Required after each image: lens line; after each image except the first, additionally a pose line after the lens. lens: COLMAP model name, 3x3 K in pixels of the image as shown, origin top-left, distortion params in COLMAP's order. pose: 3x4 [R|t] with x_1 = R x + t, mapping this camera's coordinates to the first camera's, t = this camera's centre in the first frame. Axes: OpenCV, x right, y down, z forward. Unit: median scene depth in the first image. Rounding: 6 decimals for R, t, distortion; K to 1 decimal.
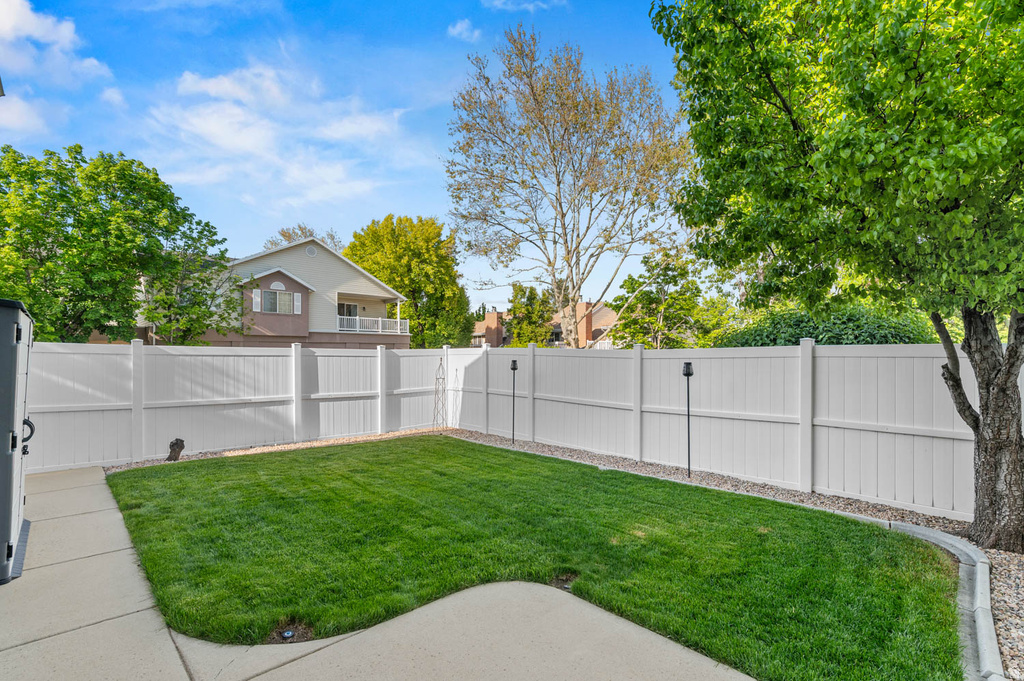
lens RADIAL K [[459.5, 0, 524.7], [0, 459.5, 356.5], [0, 0, 1]] dist [0.002746, -0.000206]
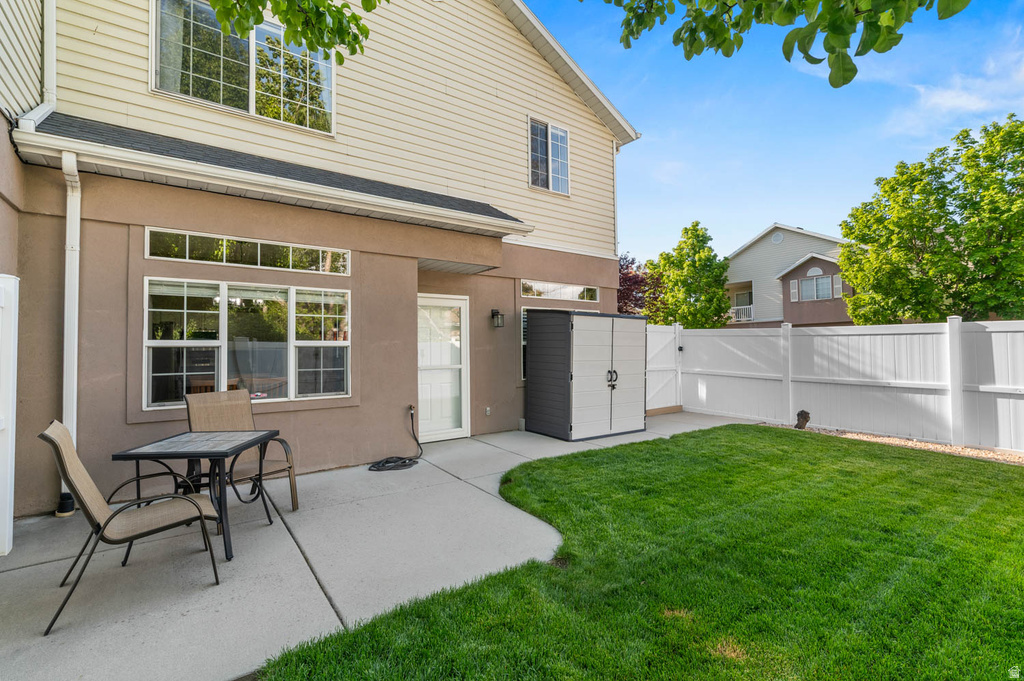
lens RADIAL K [[459.5, 0, 511.2], [0, 459.5, 338.0], [0, 0, 1]] dist [0.002746, -0.000206]
pose [[-0.159347, -0.019687, -0.987026, 0.425934], [0.008005, 0.999743, -0.021233, 0.019471], [0.987190, -0.011285, -0.159148, 0.438094]]
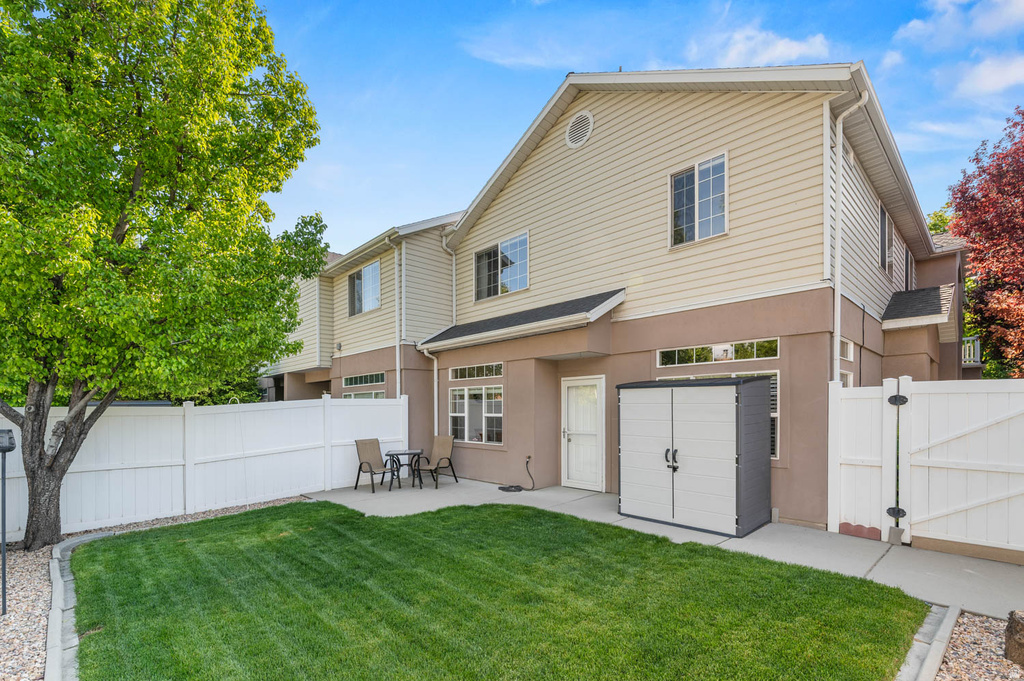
lens RADIAL K [[445.9, 0, 526.0], [0, 445.9, 411.3], [0, 0, 1]] dist [0.001132, -0.001335]
pose [[-0.999958, 0.009062, -0.001196, -0.265640], [0.009053, 0.999931, 0.007456, -0.006821], [0.001263, 0.007444, -0.999971, 1.252361]]
